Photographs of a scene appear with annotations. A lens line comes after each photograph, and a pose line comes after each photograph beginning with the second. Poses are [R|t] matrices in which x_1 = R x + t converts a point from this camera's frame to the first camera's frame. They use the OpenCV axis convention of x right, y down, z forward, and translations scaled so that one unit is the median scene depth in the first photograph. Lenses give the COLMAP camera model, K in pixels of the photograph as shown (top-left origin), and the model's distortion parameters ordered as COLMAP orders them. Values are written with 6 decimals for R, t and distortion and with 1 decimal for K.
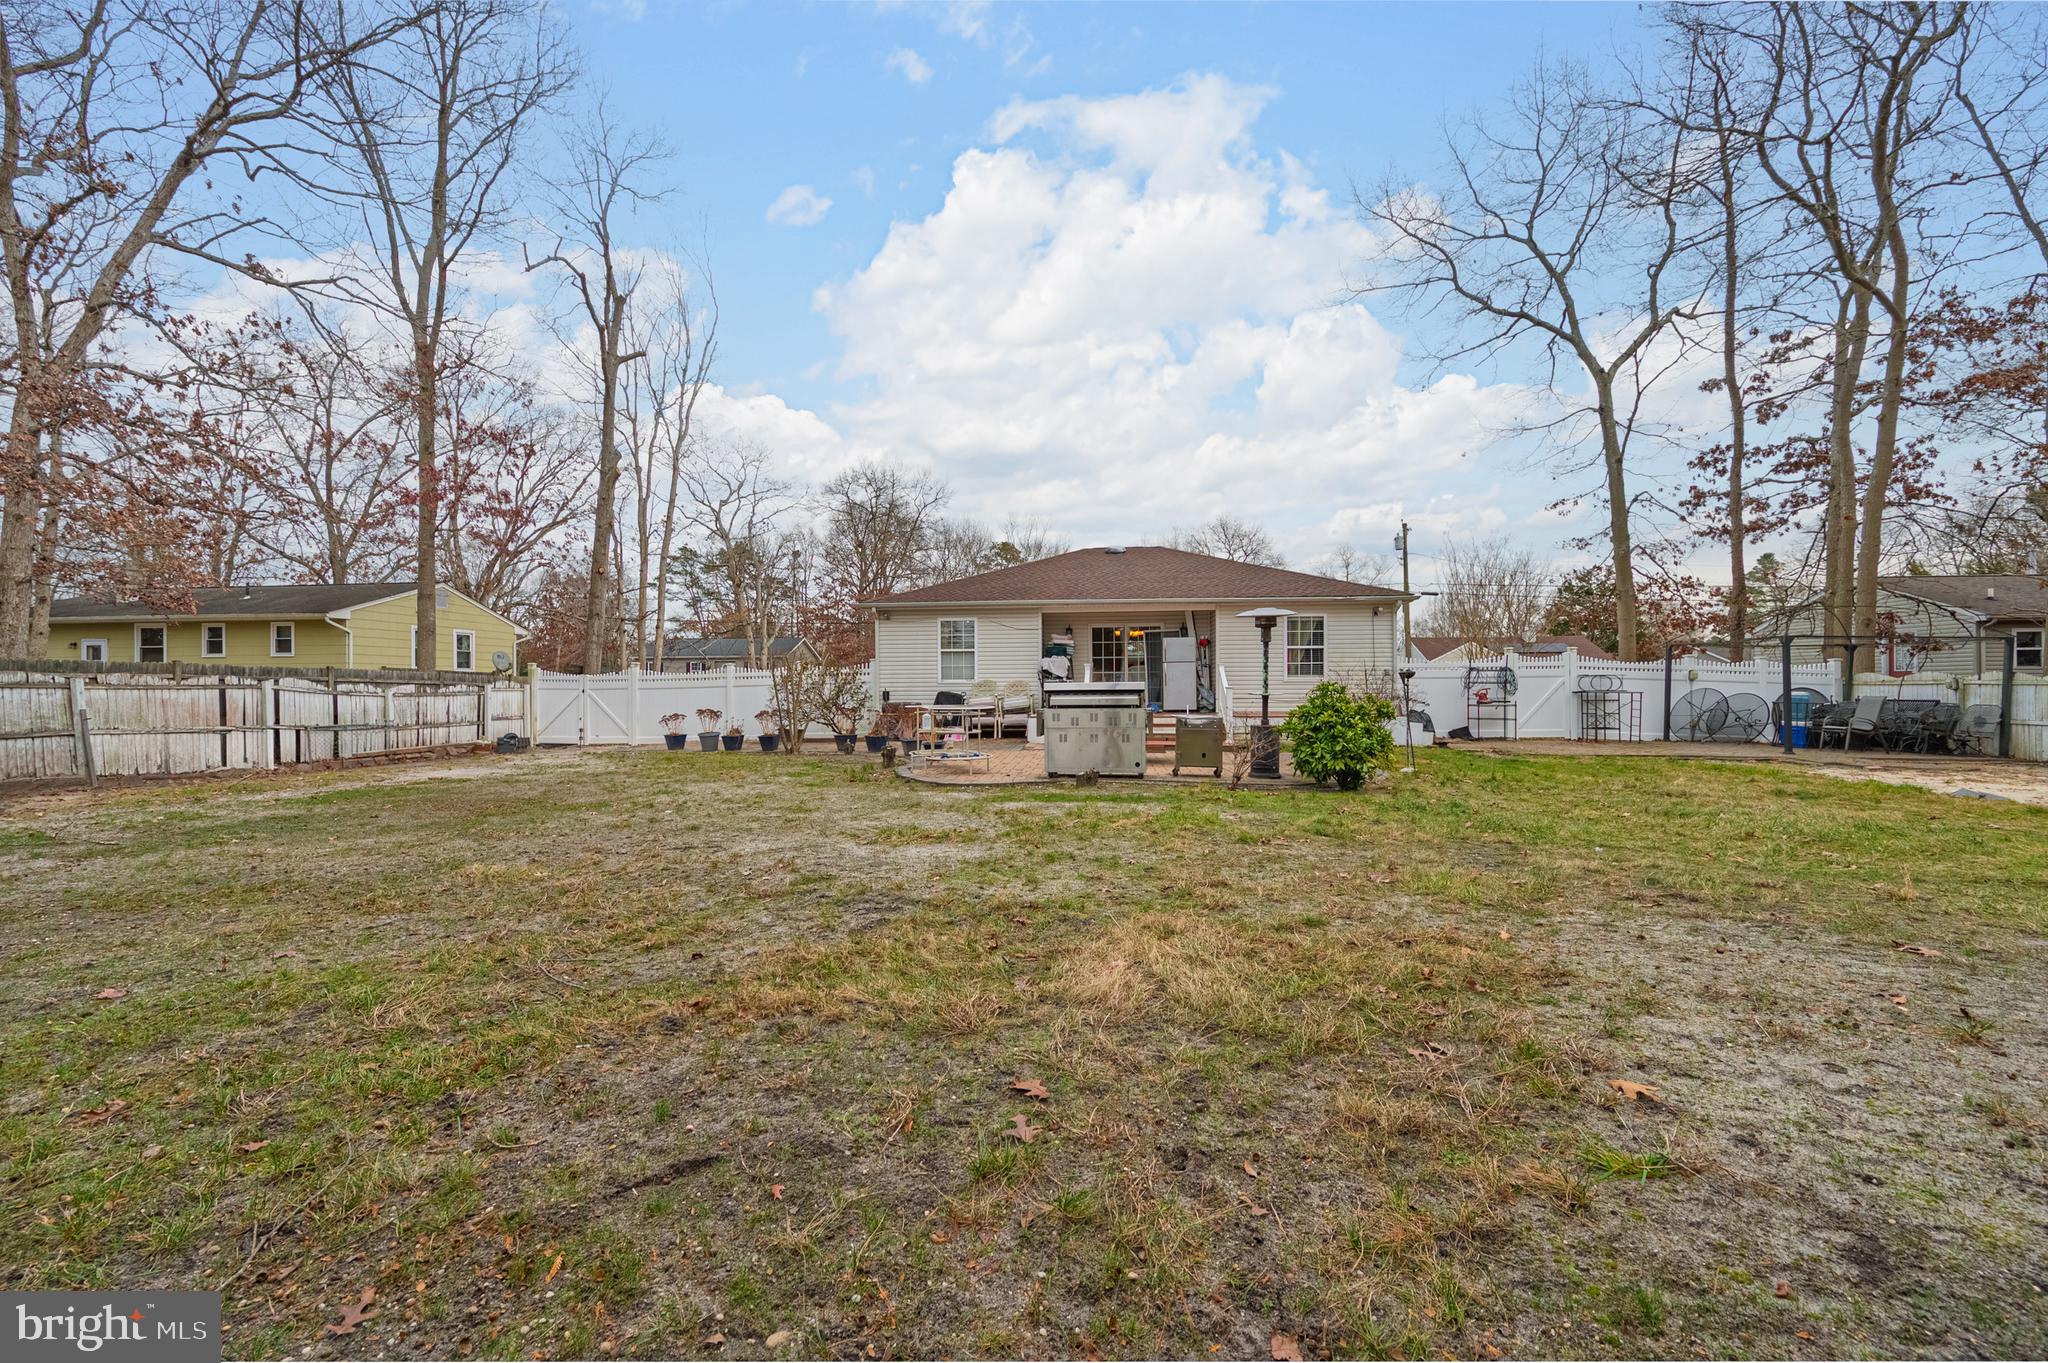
lens RADIAL K [[810.8, 0, 1024.0], [0, 810.8, 681.5], [0, 0, 1]] dist [-0.000674, -0.000218]
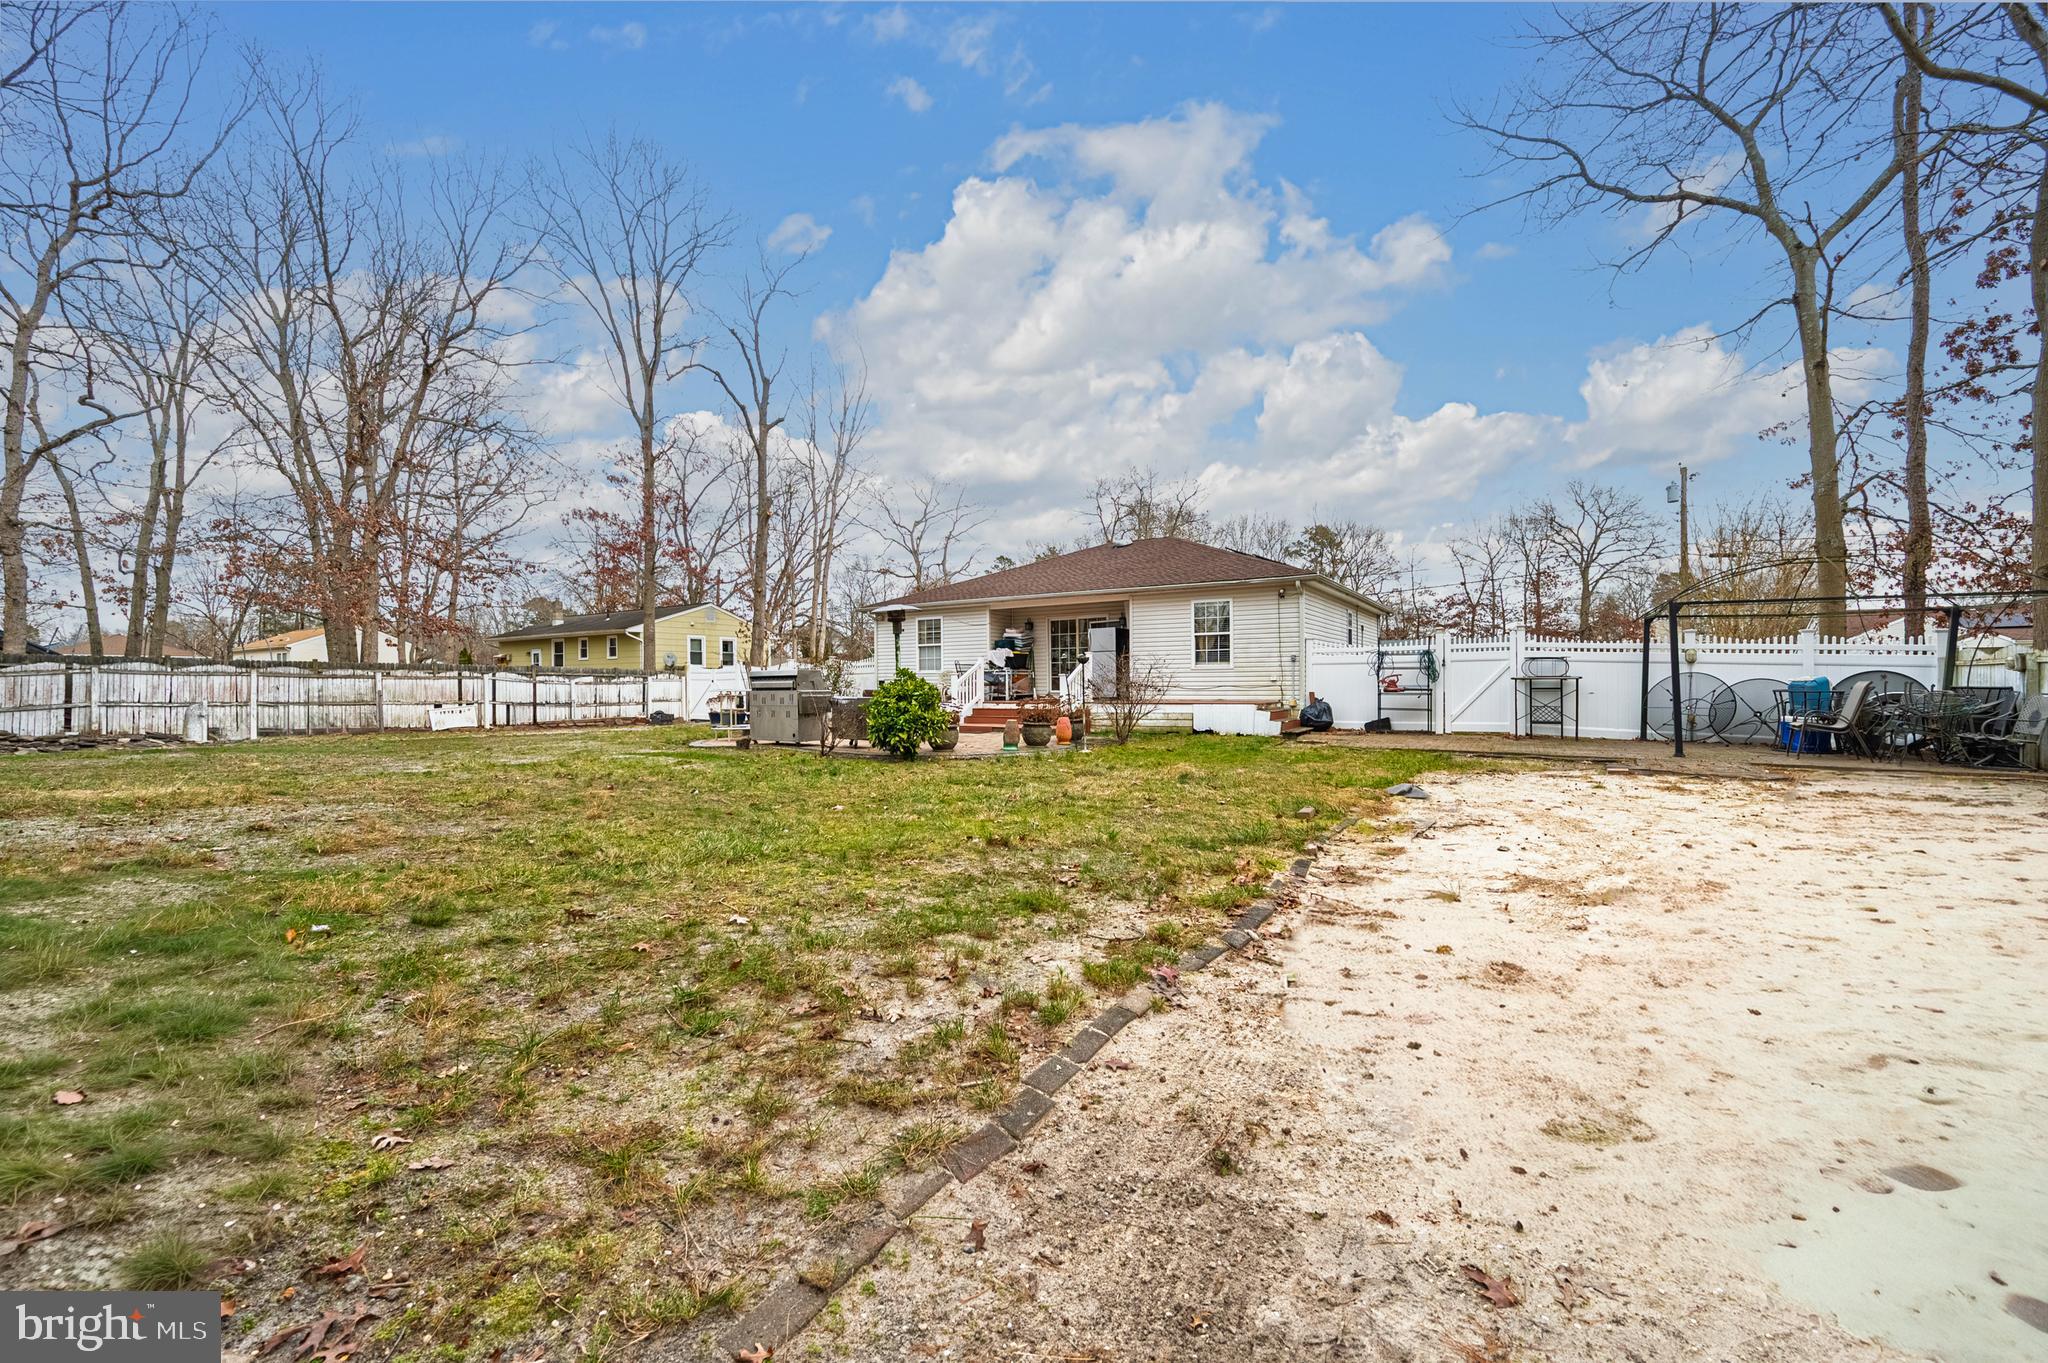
lens RADIAL K [[810.8, 0, 1024.0], [0, 810.8, 681.5], [0, 0, 1]] dist [-0.000674, -0.000218]
pose [[0.891858, -0.002414, -0.452309, 0.600975], [0.005466, 0.999970, 0.005440, 0.008693], [0.452282, -0.007324, 0.891845, 0.027590]]
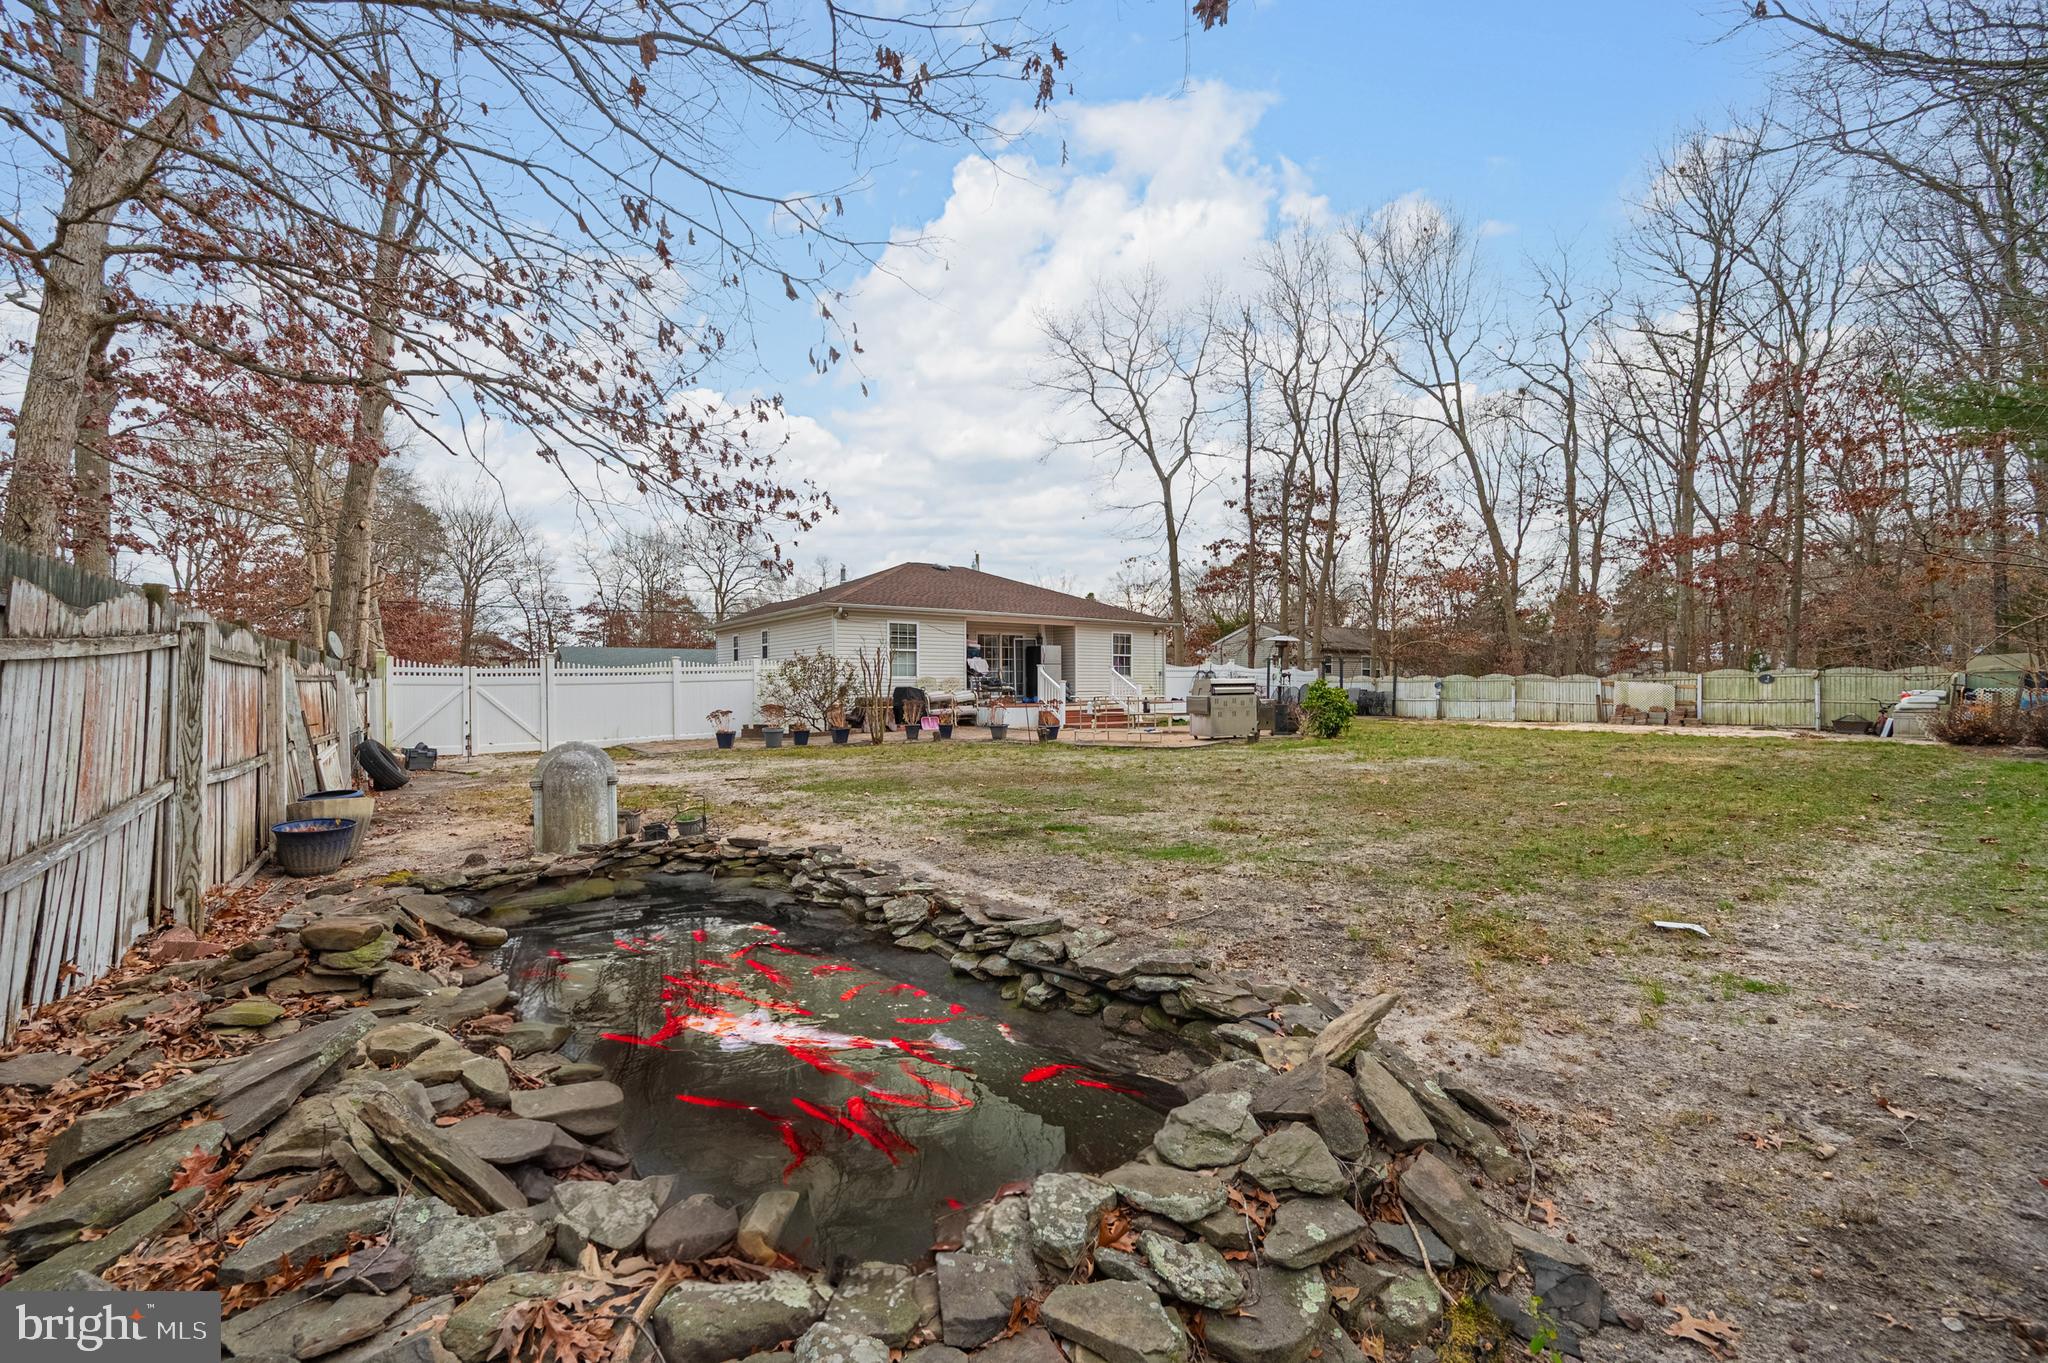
lens RADIAL K [[810.8, 0, 1024.0], [0, 810.8, 681.5], [0, 0, 1]] dist [-0.000674, -0.000218]
pose [[0.749097, 0.003050, 0.662454, -0.765193], [-0.004162, 0.999991, 0.000101, 0.004827], [-0.662448, -0.002833, 0.749103, 0.034961]]
